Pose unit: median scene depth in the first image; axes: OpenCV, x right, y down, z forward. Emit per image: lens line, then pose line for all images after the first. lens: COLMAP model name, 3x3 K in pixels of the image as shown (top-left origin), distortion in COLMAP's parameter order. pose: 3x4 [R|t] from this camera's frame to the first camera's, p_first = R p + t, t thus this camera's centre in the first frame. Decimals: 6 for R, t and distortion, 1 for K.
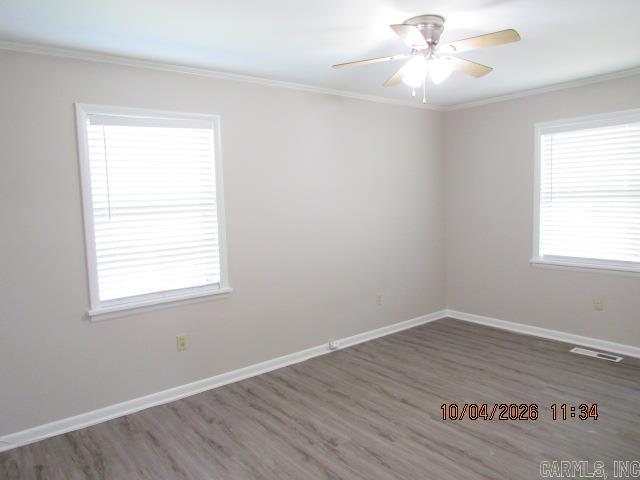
lens RADIAL K [[449.6, 0, 317.9], [0, 449.6, 239.7], [0, 0, 1]] dist [-0.002781, 0.000723]
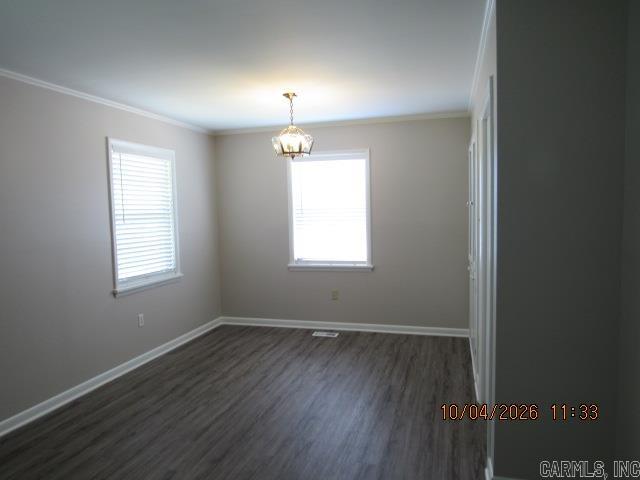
lens RADIAL K [[460.4, 0, 317.2], [0, 460.4, 240.3], [0, 0, 1]] dist [-0.007766, -0.001215]
pose [[0.809364, -0.050003, 0.585175, -0.684925], [0.090908, 0.995027, -0.040712, 0.101416], [-0.580229, 0.086148, 0.809884, -0.406881]]
